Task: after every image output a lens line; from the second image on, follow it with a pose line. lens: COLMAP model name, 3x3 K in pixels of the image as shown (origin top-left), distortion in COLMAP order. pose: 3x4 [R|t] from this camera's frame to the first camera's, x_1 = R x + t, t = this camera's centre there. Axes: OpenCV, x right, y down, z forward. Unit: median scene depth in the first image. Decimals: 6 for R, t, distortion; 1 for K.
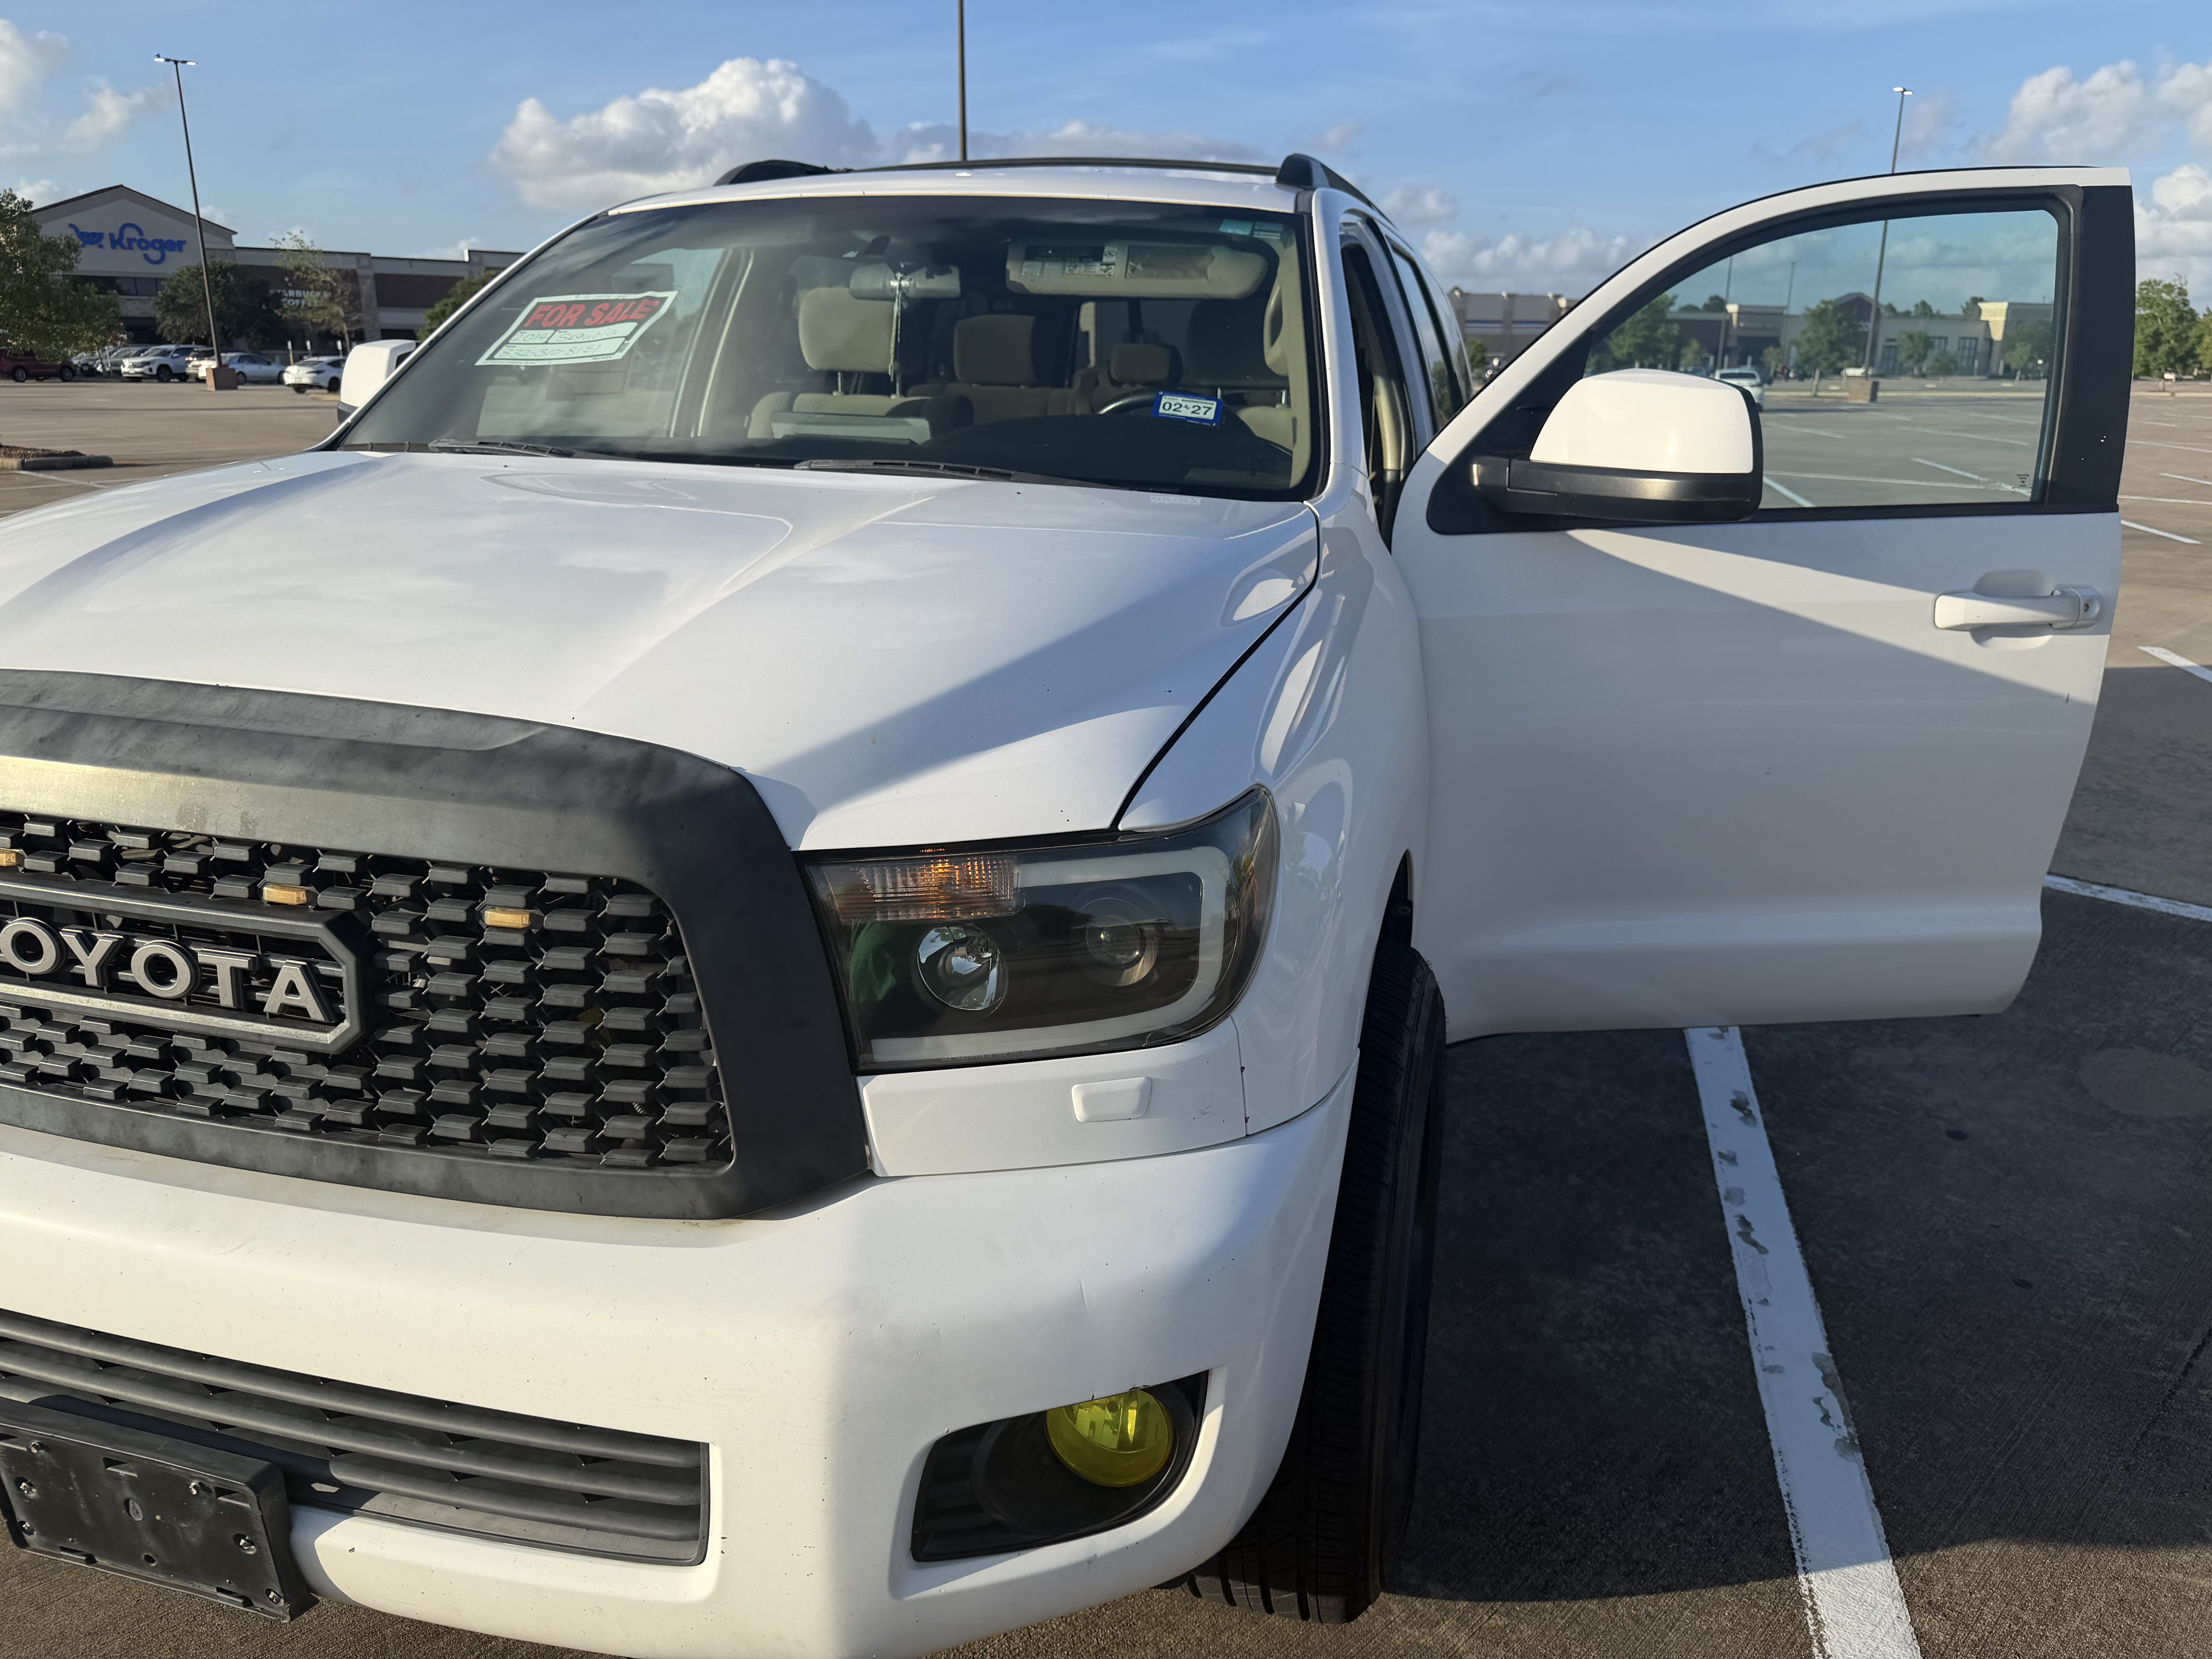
lens RADIAL K [[1670.3, 0, 1092.9], [0, 1670.3, 815.3], [0, 0, 1]] dist [-0.011971, 0.008226]
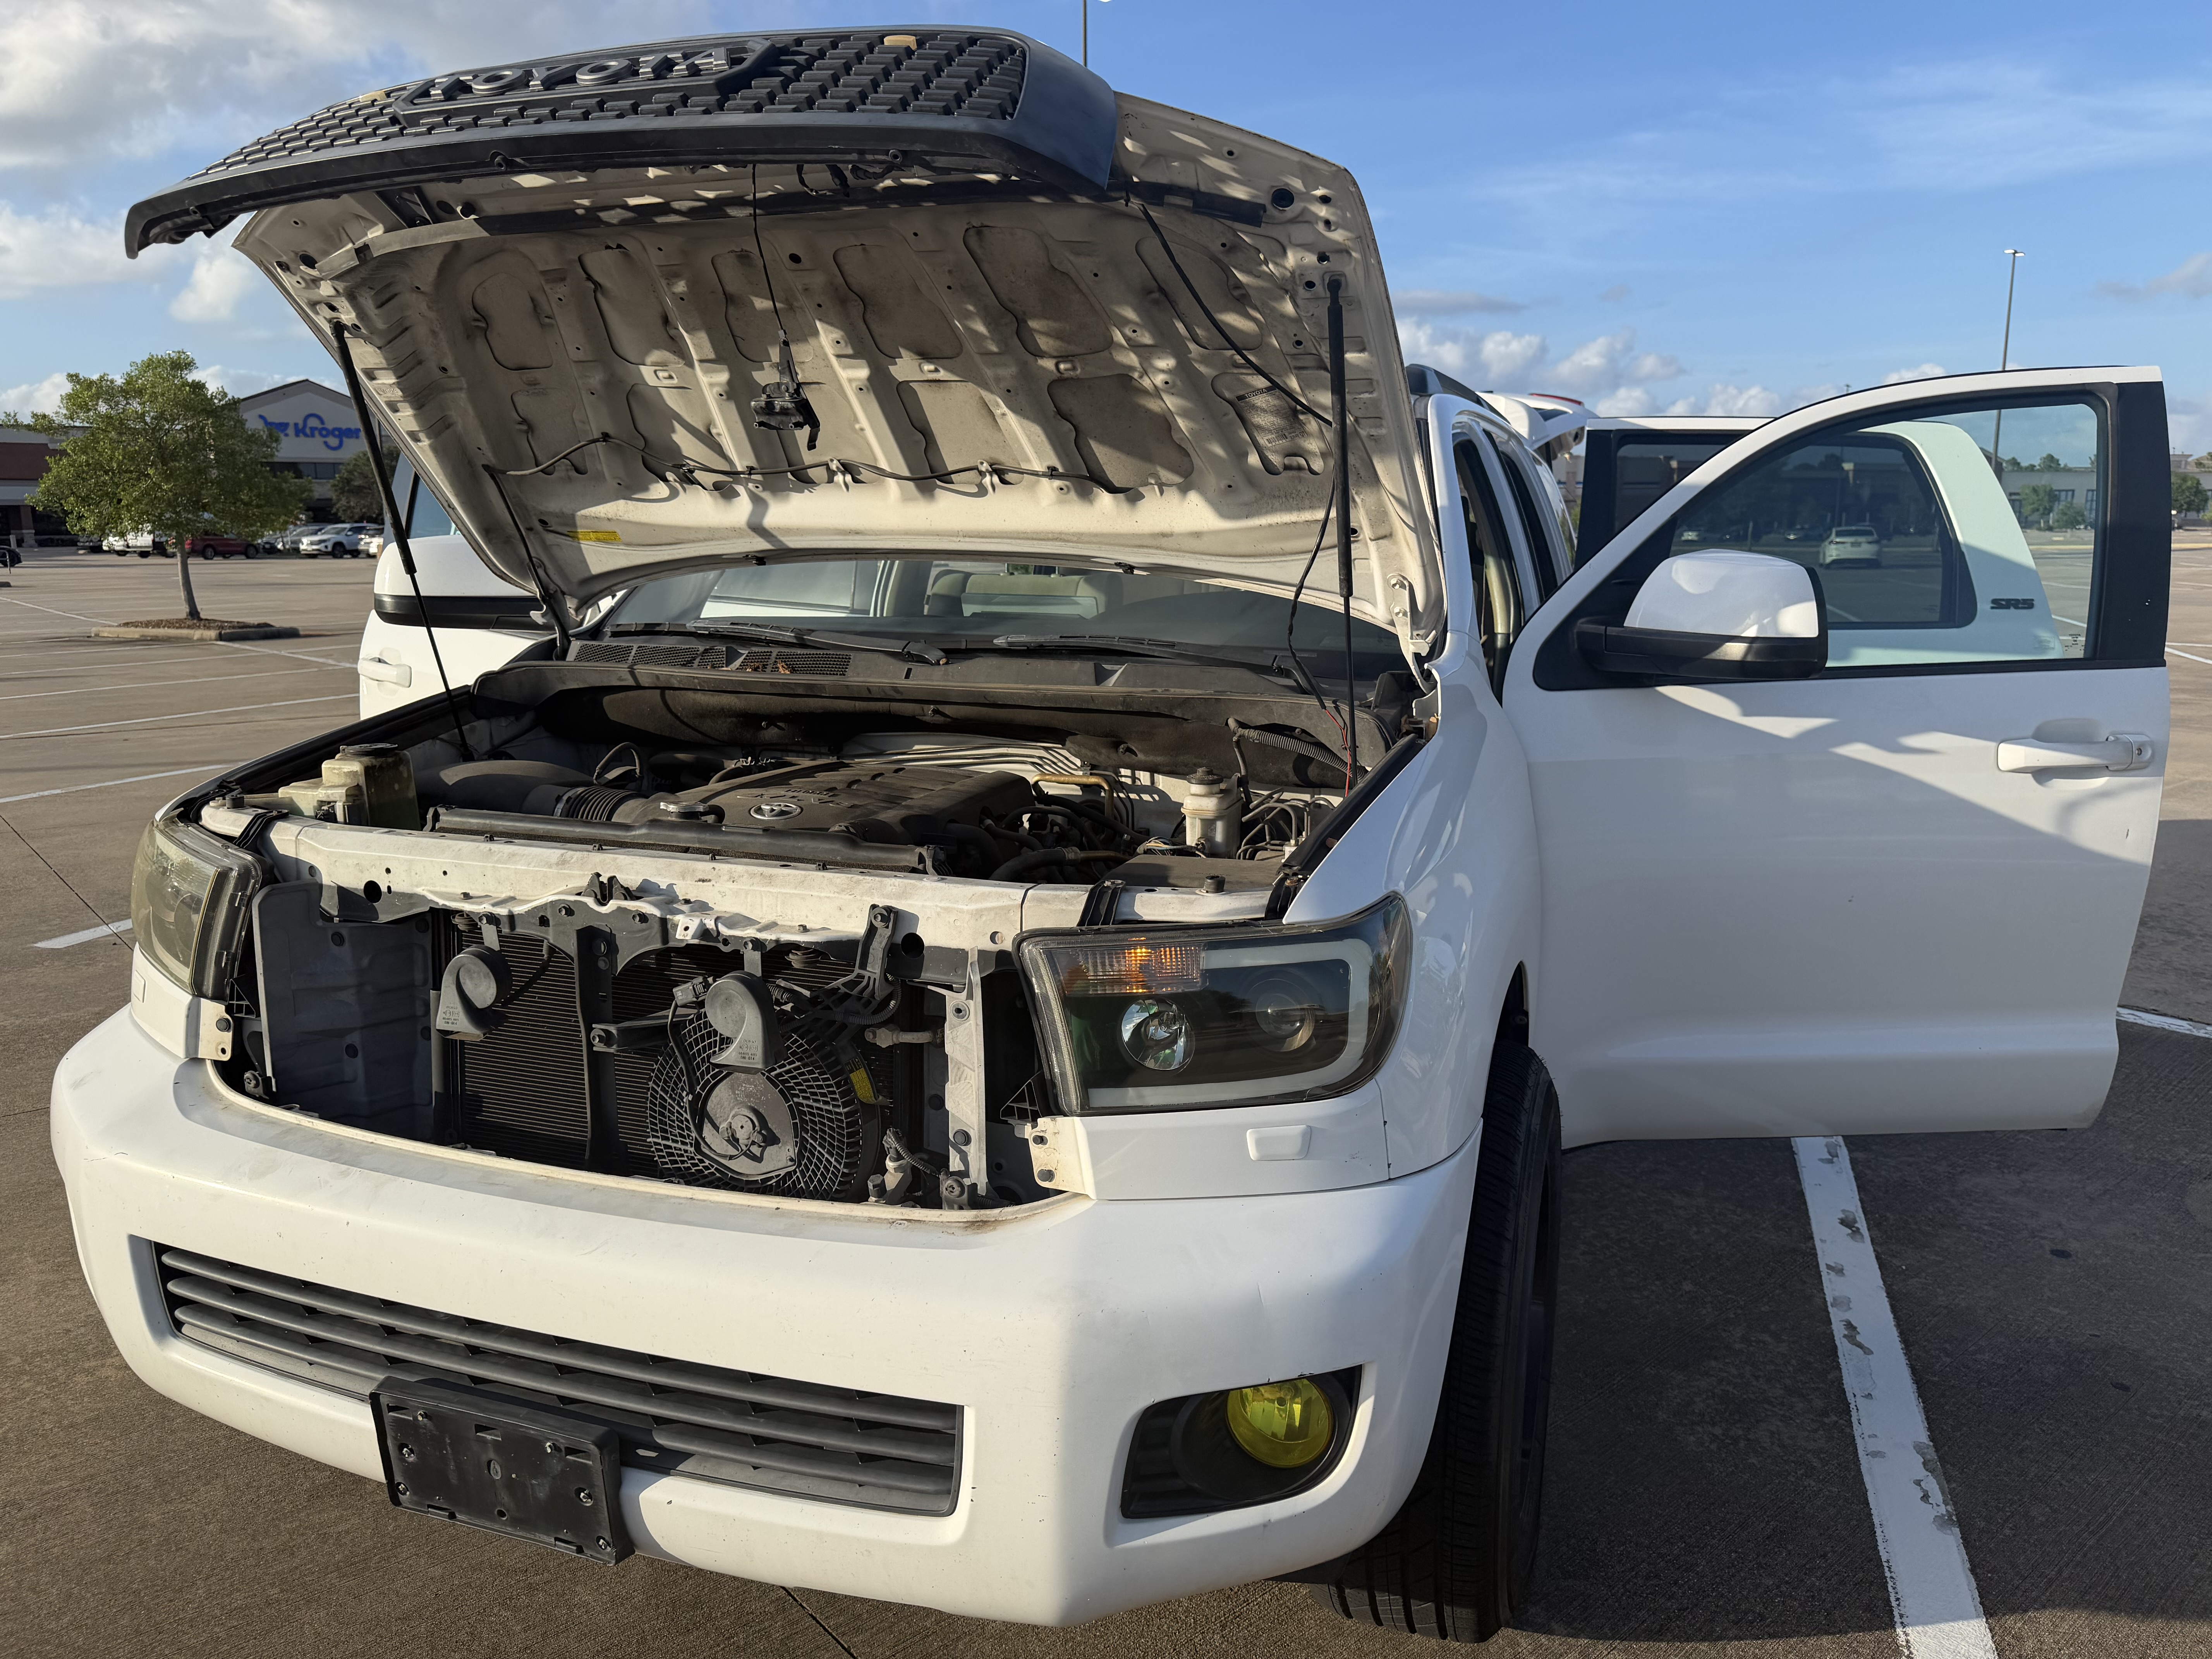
lens RADIAL K [[1670.3, 0, 1092.9], [0, 1670.3, 815.3], [0, 0, 1]] dist [-0.011971, 0.008226]
pose [[0.997643, -0.001894, -0.068590, -0.022907], [-0.004565, 0.995571, -0.093900, 0.024383], [0.068464, 0.093992, 0.993216, -0.145859]]
